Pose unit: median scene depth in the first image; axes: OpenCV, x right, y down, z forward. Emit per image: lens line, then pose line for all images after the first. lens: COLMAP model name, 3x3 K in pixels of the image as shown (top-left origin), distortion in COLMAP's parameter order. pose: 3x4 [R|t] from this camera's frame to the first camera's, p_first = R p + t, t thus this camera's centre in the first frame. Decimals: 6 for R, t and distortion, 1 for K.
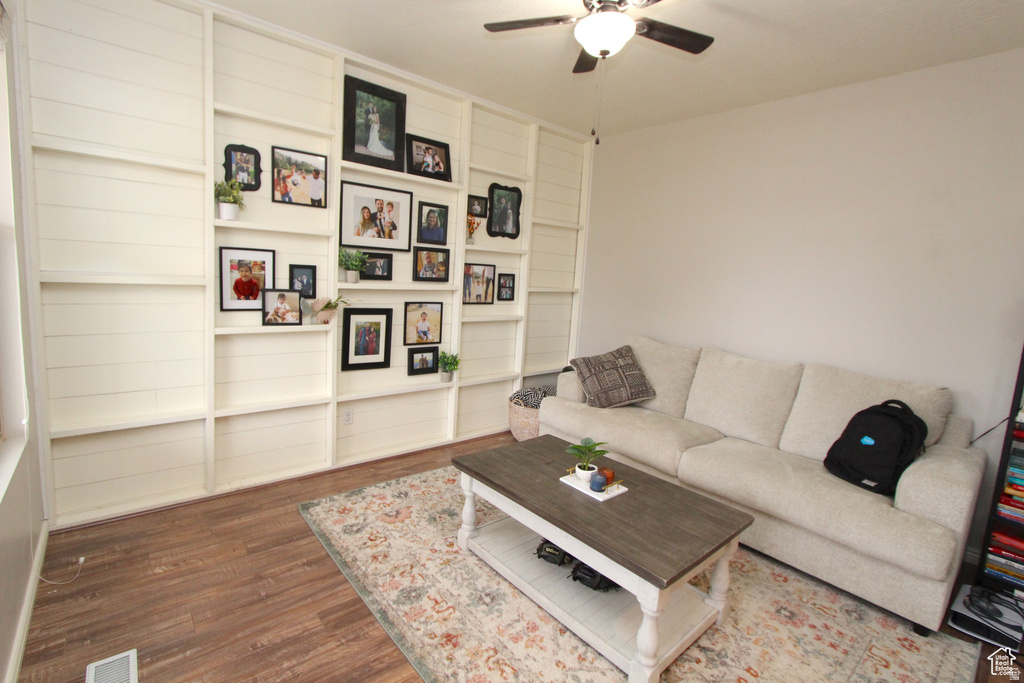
lens RADIAL K [[470.1, 0, 512.0], [0, 470.1, 341.5], [0, 0, 1]] dist [-0.019441, 0.004077]
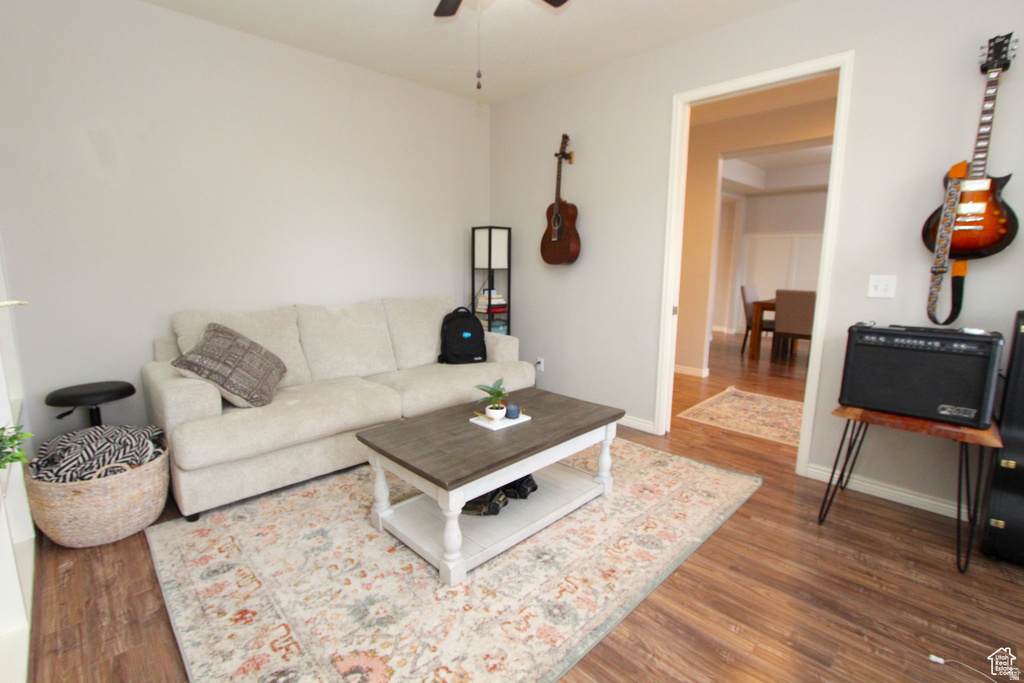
lens RADIAL K [[470.1, 0, 512.0], [0, 470.1, 341.5], [0, 0, 1]] dist [-0.019441, 0.004077]
pose [[-0.070735, -0.224659, 0.971867, -0.914288], [0.120674, 0.965224, 0.231906, -0.132539], [-0.990169, 0.133683, -0.041165, 1.050873]]
